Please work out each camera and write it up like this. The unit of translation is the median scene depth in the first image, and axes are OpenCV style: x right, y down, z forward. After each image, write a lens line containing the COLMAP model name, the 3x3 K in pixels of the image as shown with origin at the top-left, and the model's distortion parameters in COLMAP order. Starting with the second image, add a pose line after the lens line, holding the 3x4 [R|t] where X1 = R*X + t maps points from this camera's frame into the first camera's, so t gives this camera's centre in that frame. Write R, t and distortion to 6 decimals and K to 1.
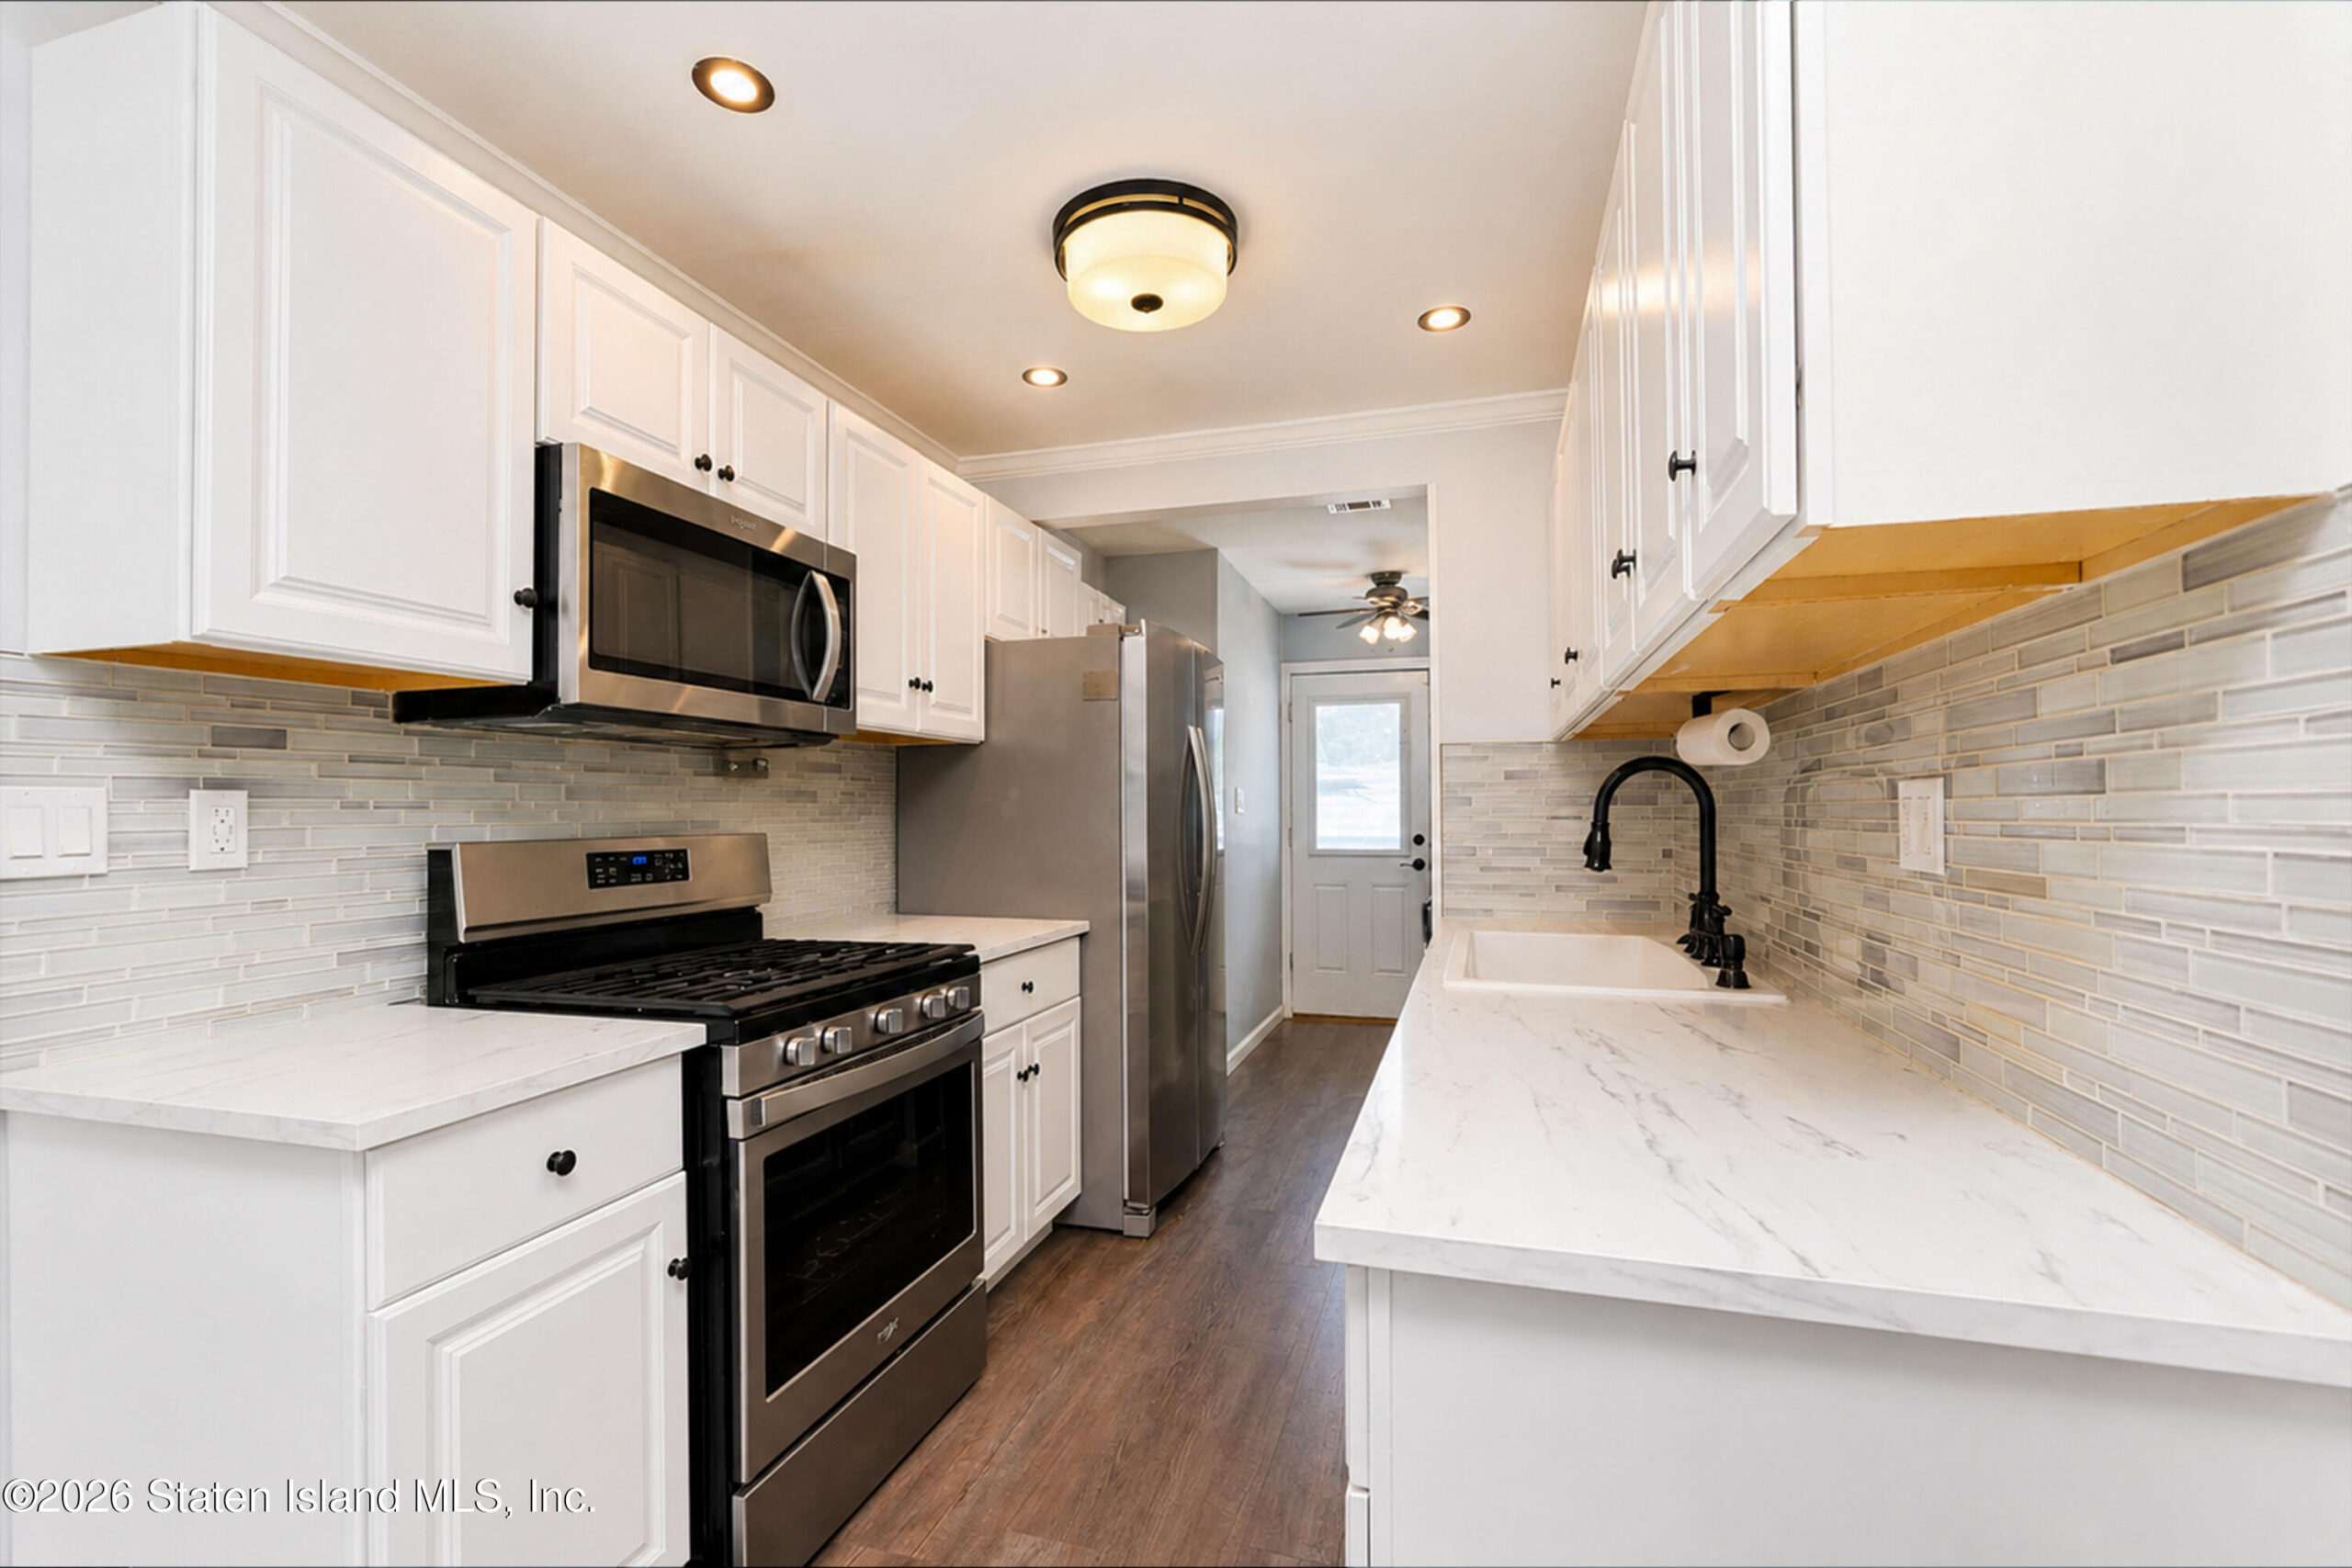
lens RADIAL K [[1062.4, 0, 1178.8], [0, 1062.4, 799.4], [0, 0, 1]] dist [-0.019479, 0.001975]
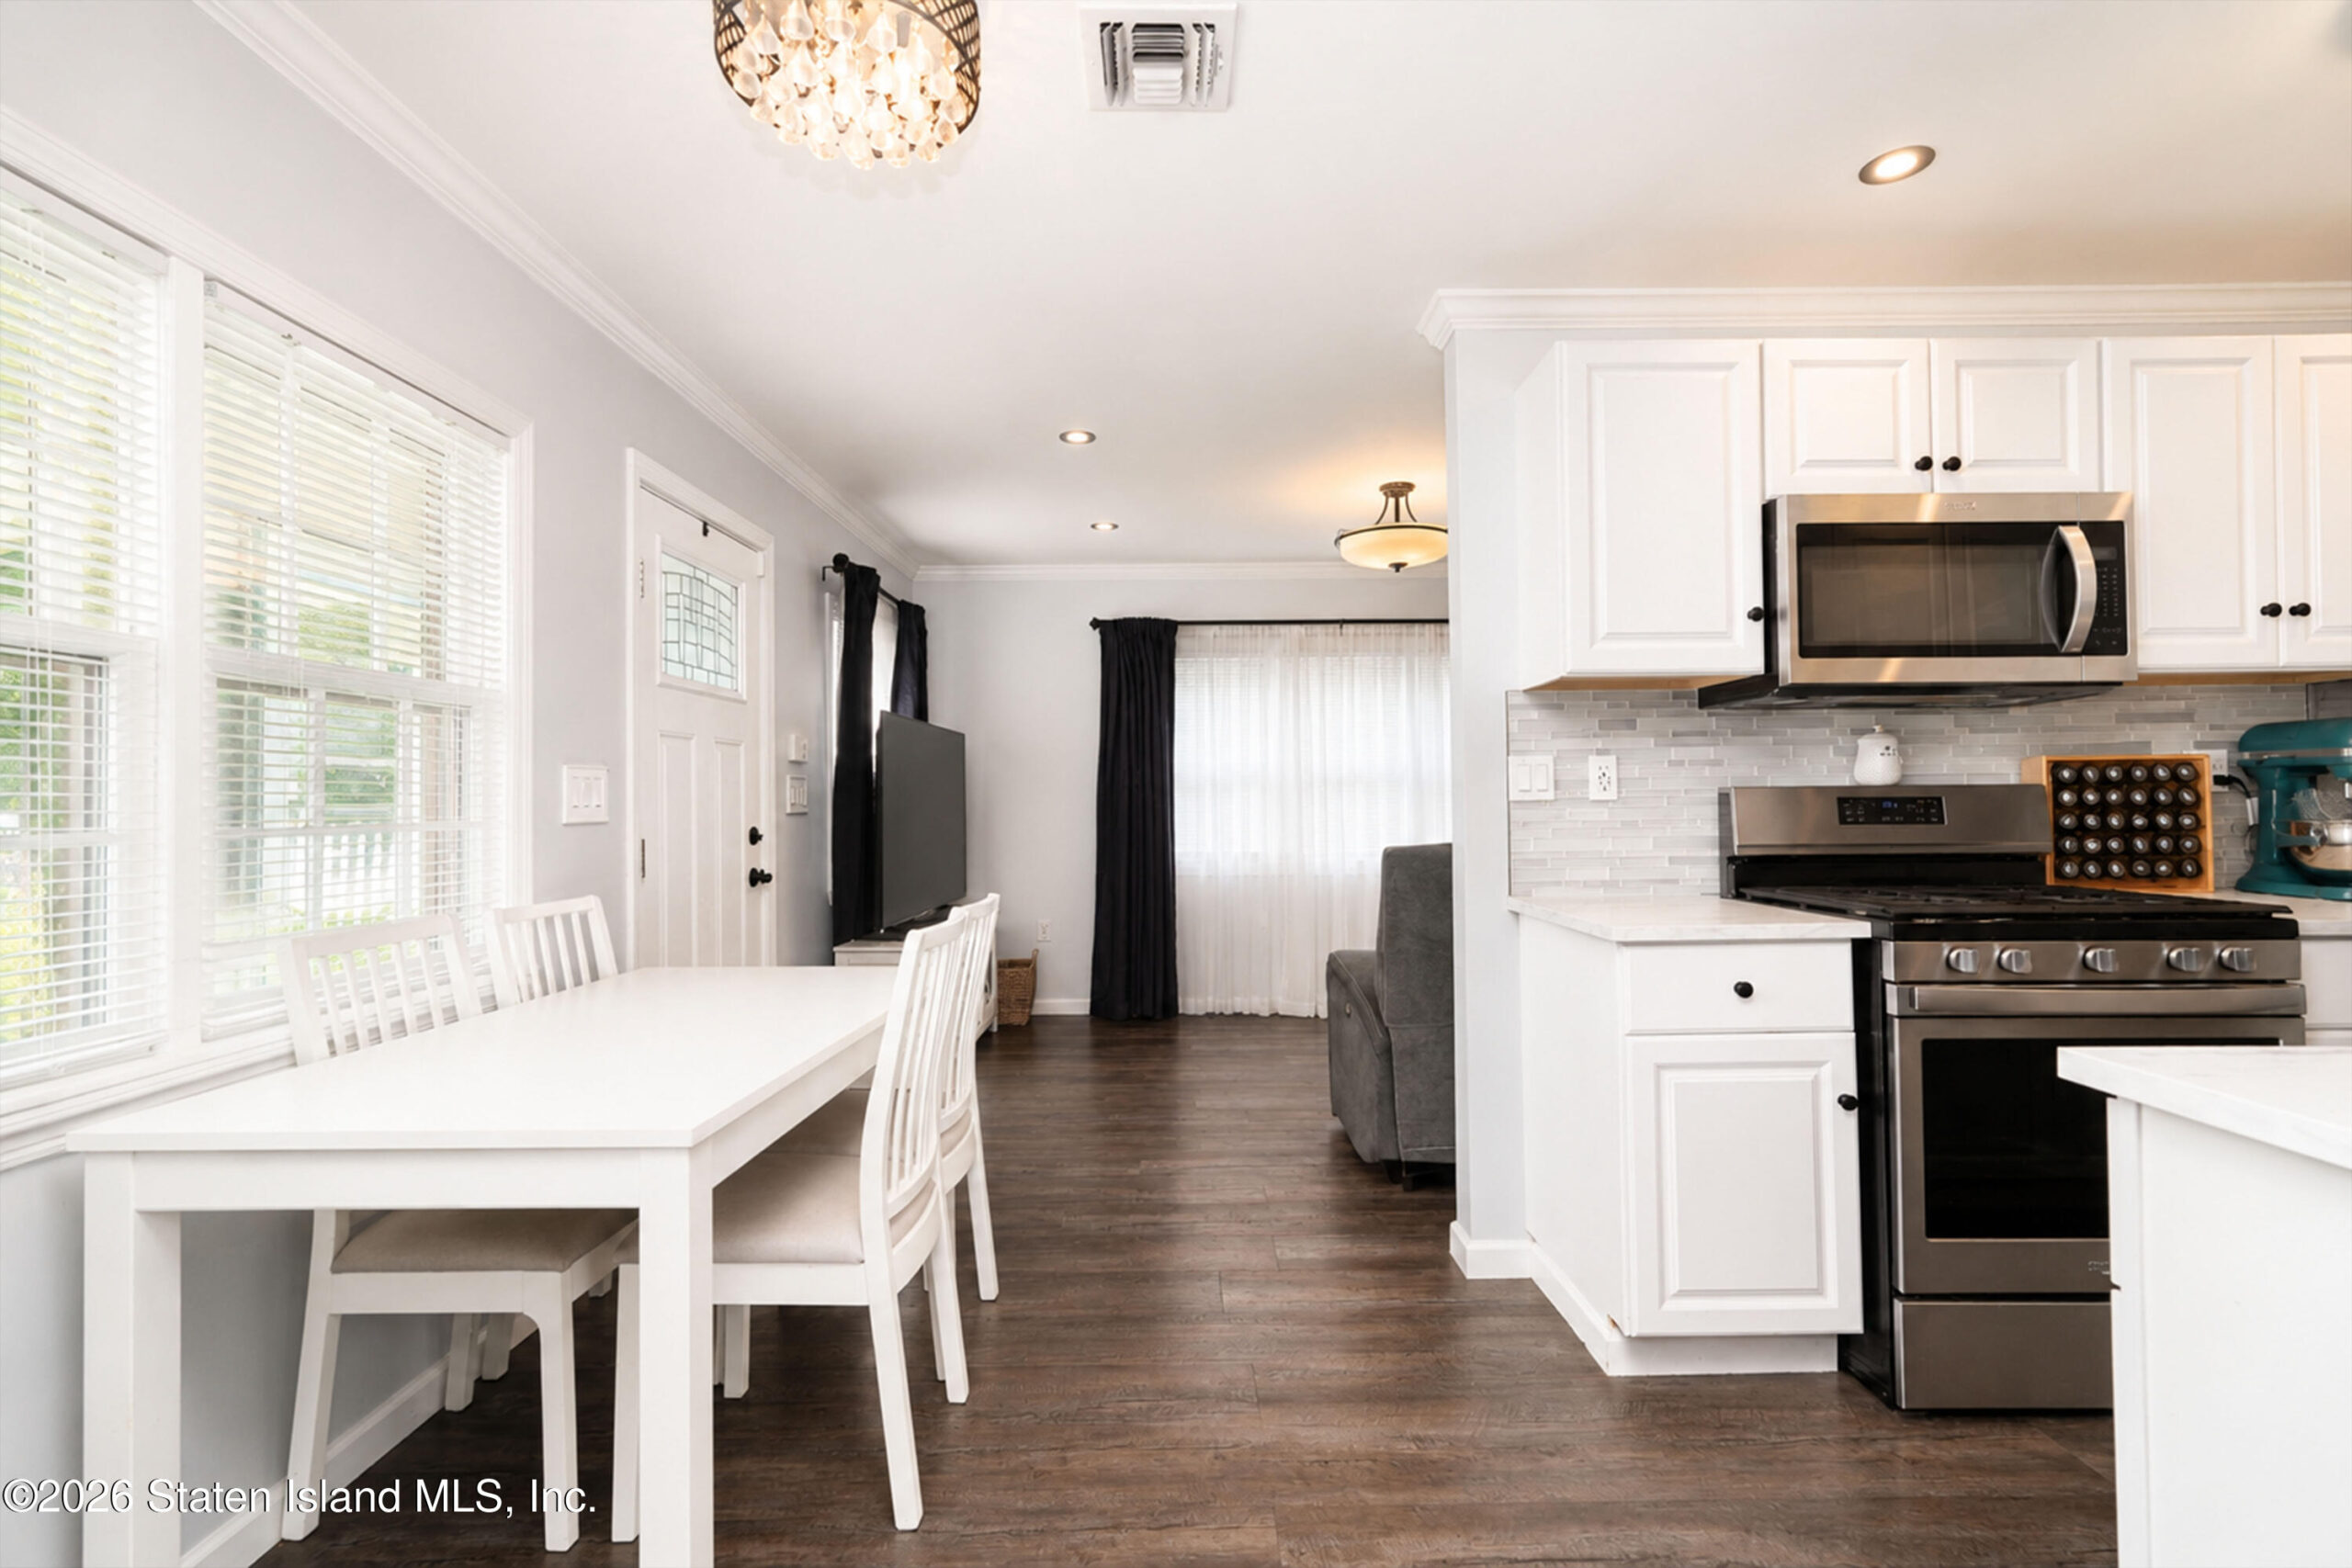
lens RADIAL K [[1062.4, 0, 1171.8], [0, 1062.4, 793.6], [0, 0, 1]] dist [-0.019479, 0.001975]
pose [[0.272401, -0.010001, -0.962132, 0.462728], [0.018821, 0.999810, -0.005064, 0.038957], [0.962000, -0.016729, 0.272537, -0.137482]]
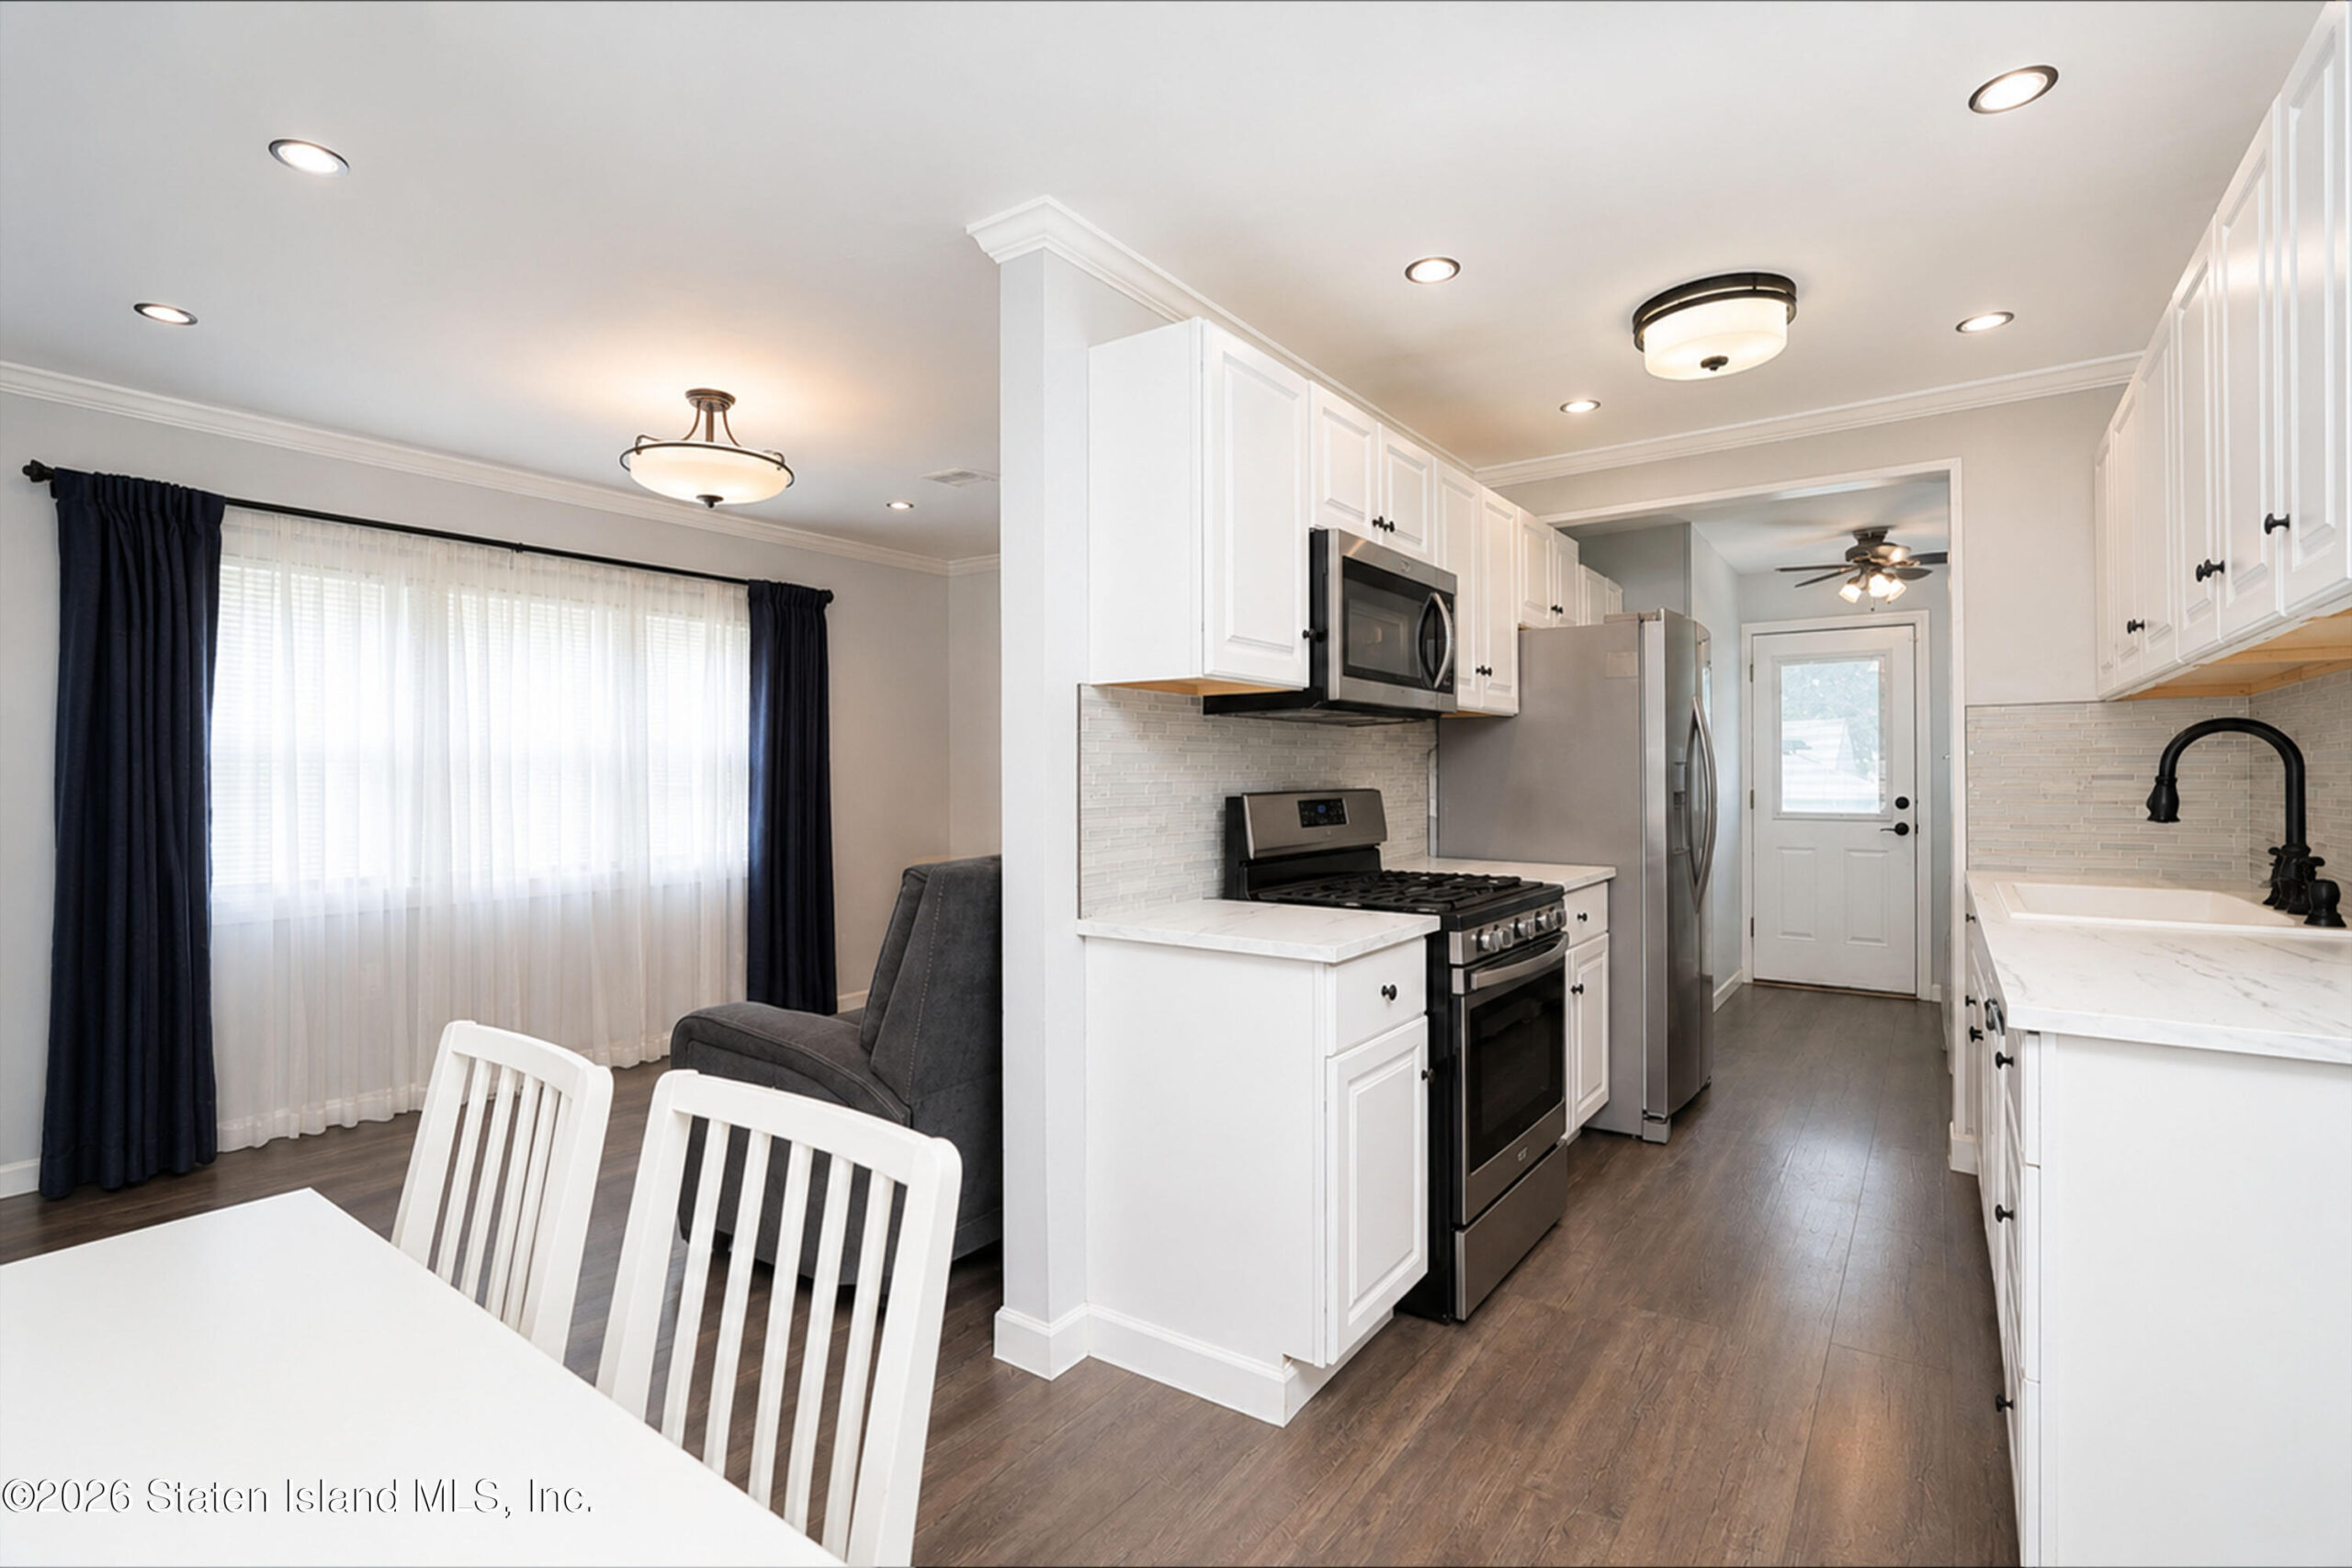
lens RADIAL K [[1062.4, 0, 1187.7], [0, 1062.4, 780.6], [0, 0, 1]] dist [-0.019479, 0.001975]
pose [[0.940076, -0.001548, -0.340962, -0.220632], [0.006689, 0.999881, 0.013904, 0.000754], [0.340900, -0.015351, 0.939974, -0.427792]]
